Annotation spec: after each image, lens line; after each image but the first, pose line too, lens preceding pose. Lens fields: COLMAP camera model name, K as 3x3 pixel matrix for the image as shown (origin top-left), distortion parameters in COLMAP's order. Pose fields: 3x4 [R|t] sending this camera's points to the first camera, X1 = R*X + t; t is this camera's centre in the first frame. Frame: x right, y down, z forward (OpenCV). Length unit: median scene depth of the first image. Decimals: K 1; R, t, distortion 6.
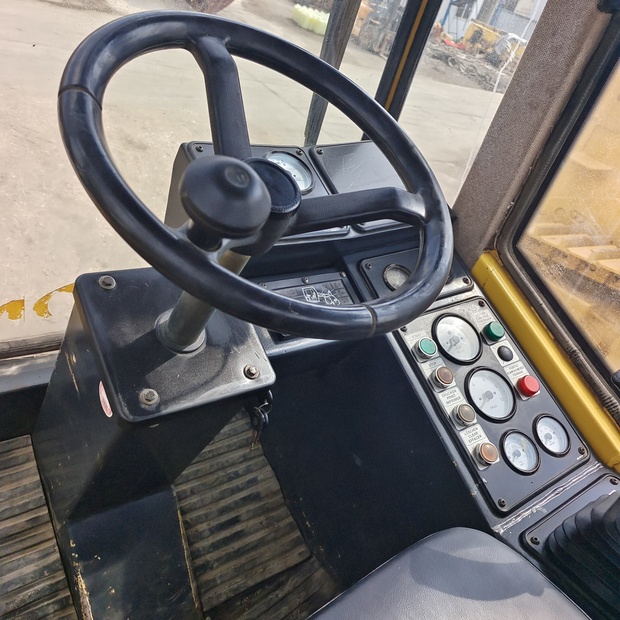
lens RADIAL K [[570.0, 0, 318.2], [0, 570.0, 307.6], [0, 0, 1]] dist [0.028316, 0.014862]
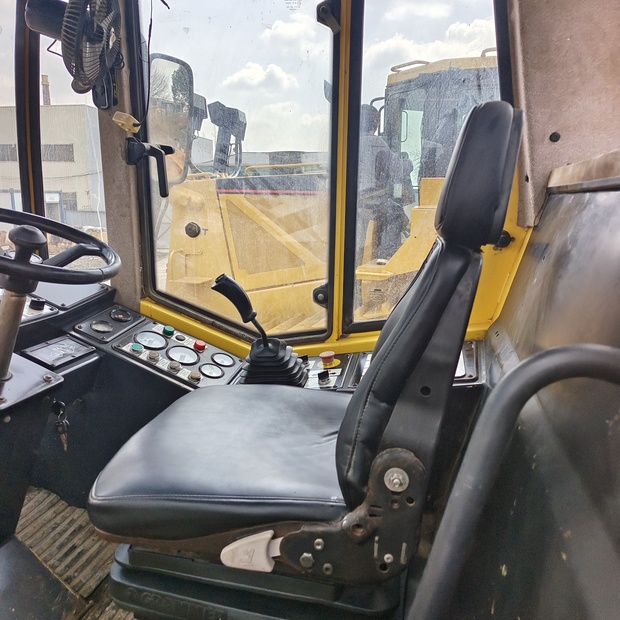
lens RADIAL K [[570.0, 0, 318.2], [0, 570.0, 307.6], [0, 0, 1]] dist [0.028316, 0.014862]
pose [[0.728510, -0.392453, 0.561474, -0.312655], [0.538327, 0.834862, -0.114935, 0.433964], [-0.423647, 0.385988, 0.819473, -0.649590]]
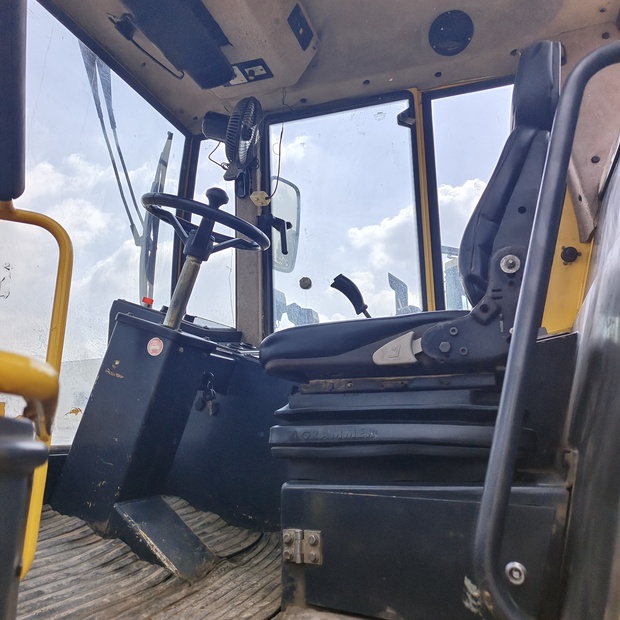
lens RADIAL K [[570.5, 0, 312.3], [0, 570.5, 310.1], [0, 0, 1]] dist [0.035373, -0.005160]
pose [[0.784639, -0.178449, 0.593716, -0.806280], [0.533019, 0.683246, -0.499065, 1.002652], [-0.316596, 0.708048, 0.631217, -0.423690]]
